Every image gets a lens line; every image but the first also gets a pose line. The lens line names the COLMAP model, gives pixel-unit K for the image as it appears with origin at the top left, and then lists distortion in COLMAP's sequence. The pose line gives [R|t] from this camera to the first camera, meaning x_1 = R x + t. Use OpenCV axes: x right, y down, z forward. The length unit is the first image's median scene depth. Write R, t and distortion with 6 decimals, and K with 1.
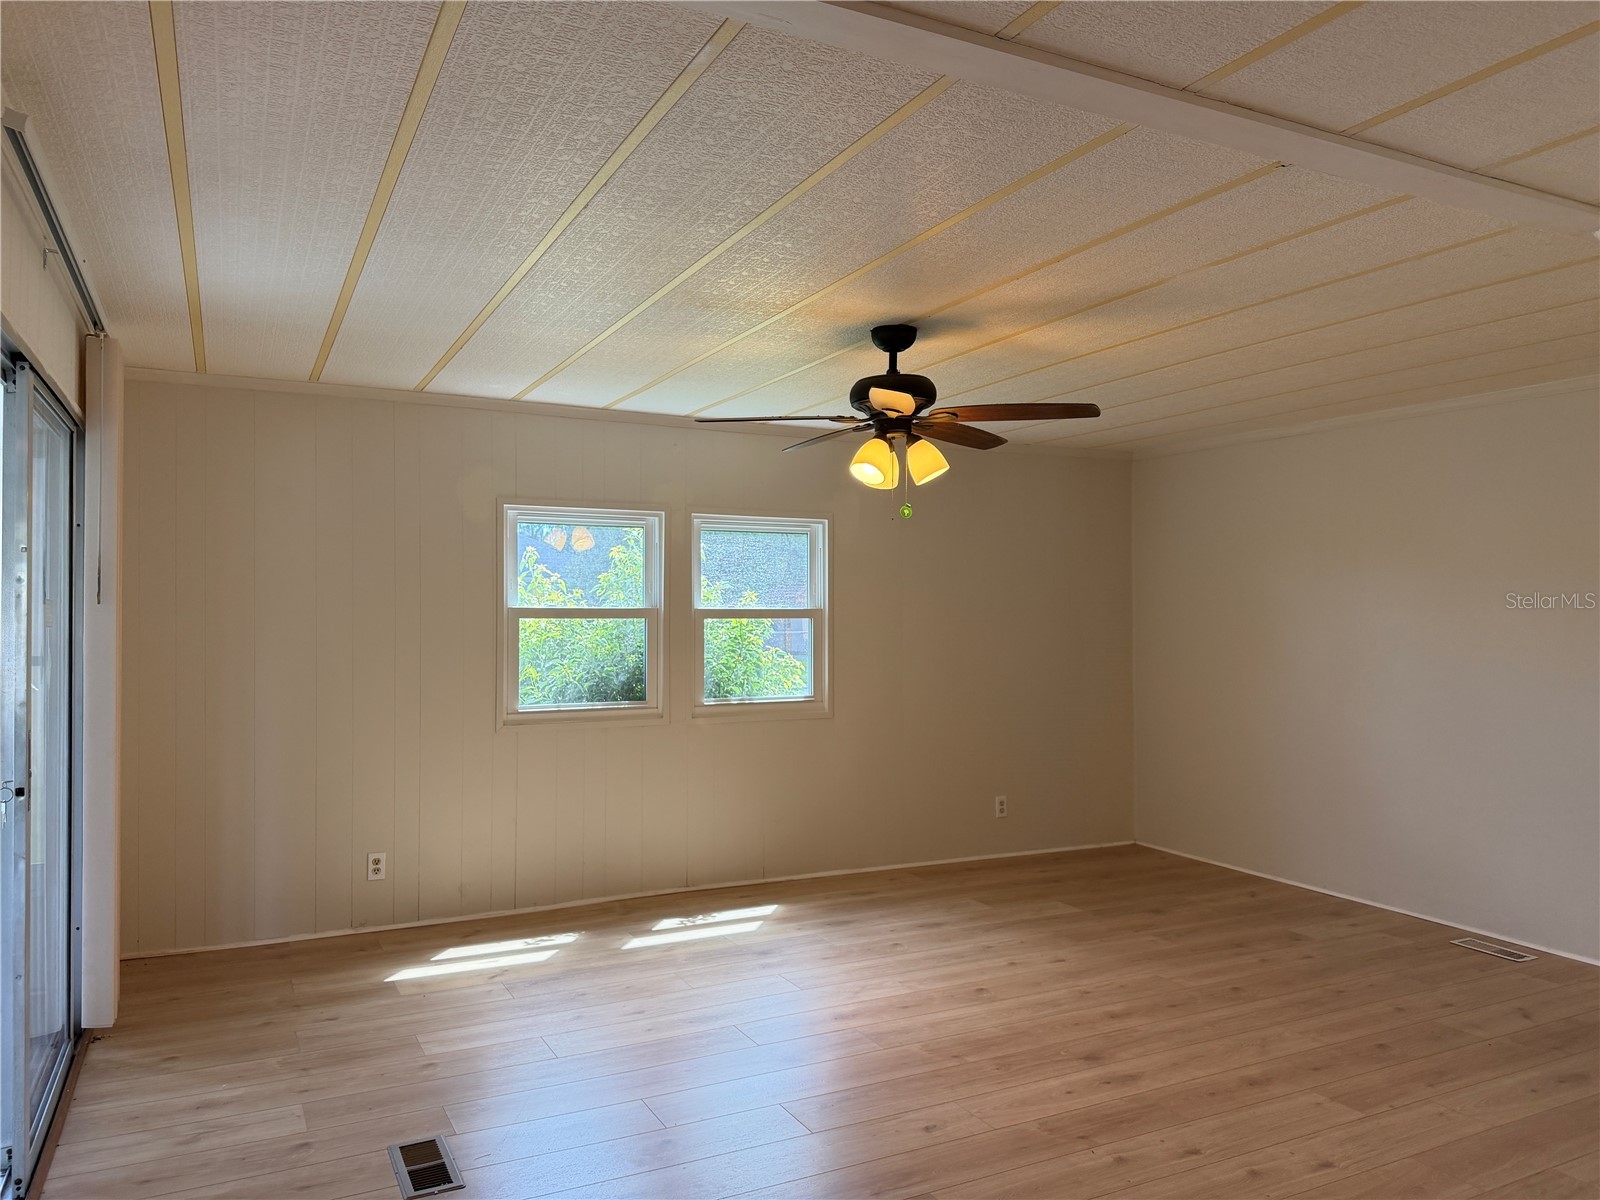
lens RADIAL K [[1134.1, 0, 800.0], [0, 1134.1, 600.0], [0, 0, 1]] dist [0.073660, -0.120884]
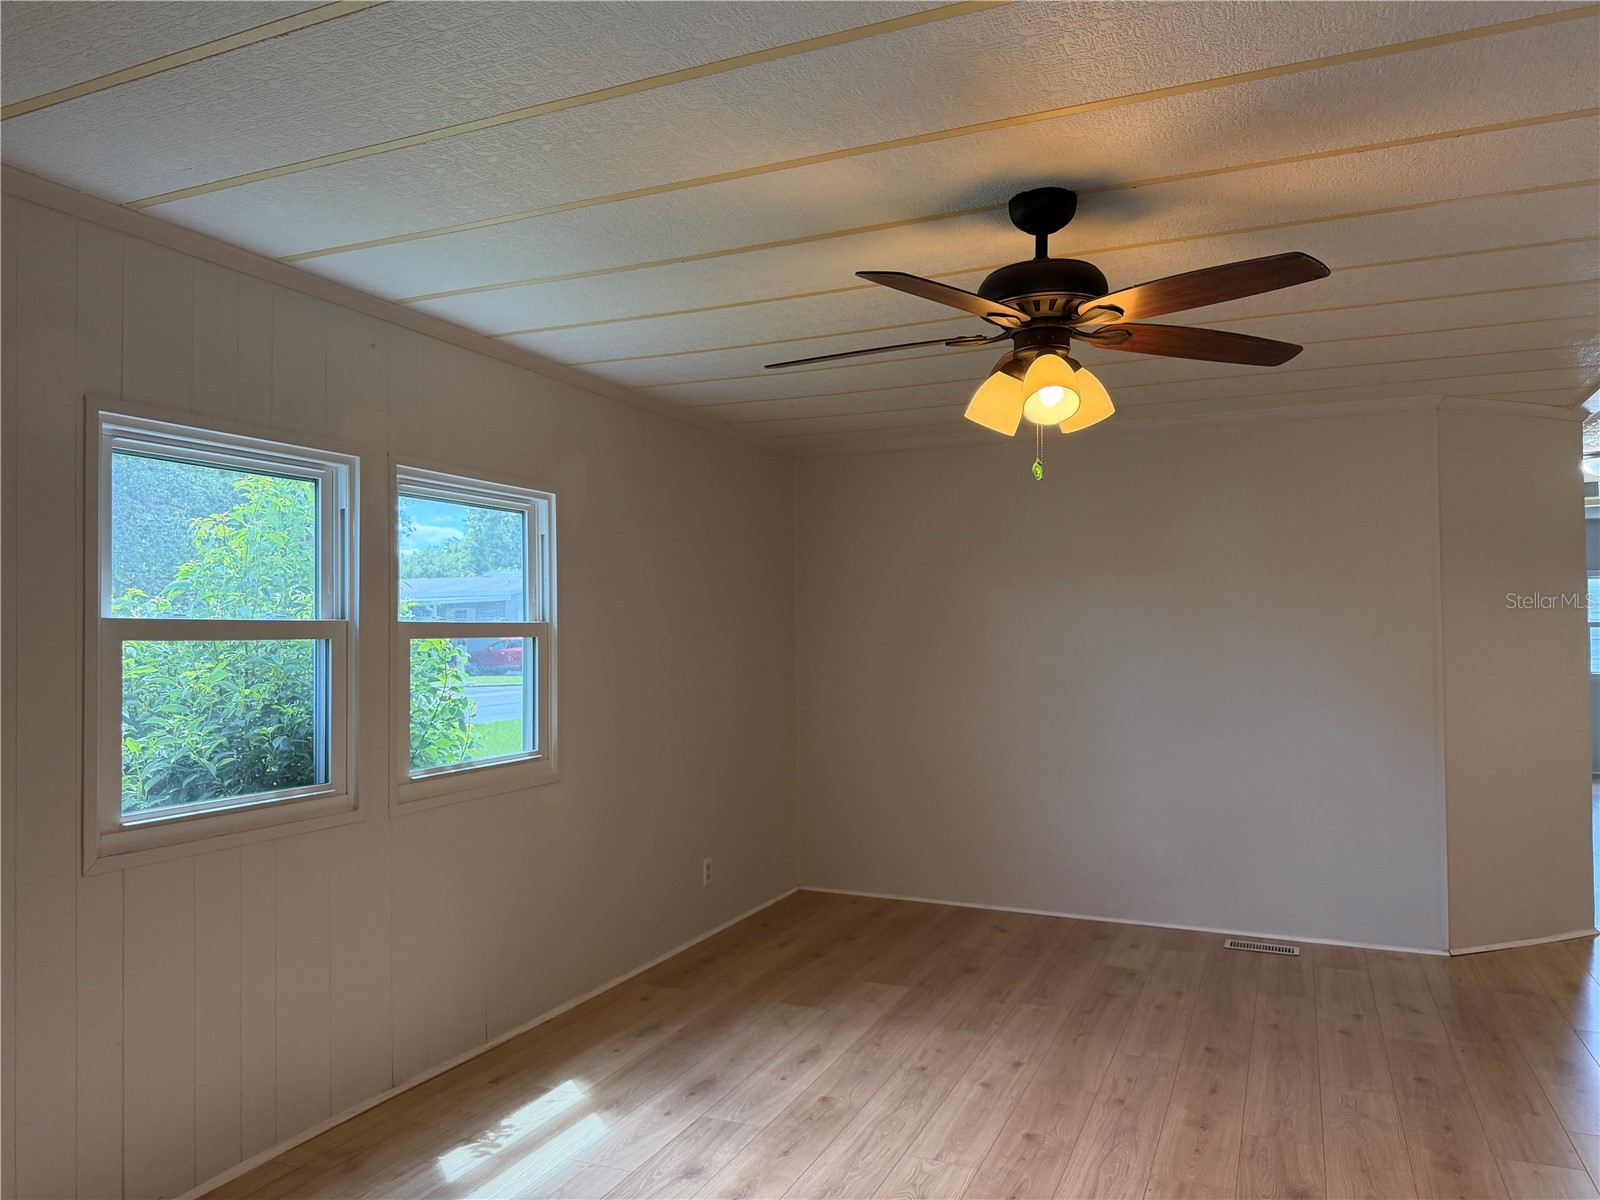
lens RADIAL K [[1134.1, 0, 800.0], [0, 1134.1, 600.0], [0, 0, 1]] dist [0.073660, -0.120884]
pose [[0.771782, 0.007572, 0.635842, -0.353344], [0.005141, 0.999822, -0.018147, 0.009618], [-0.635866, 0.017274, 0.771606, 0.440308]]
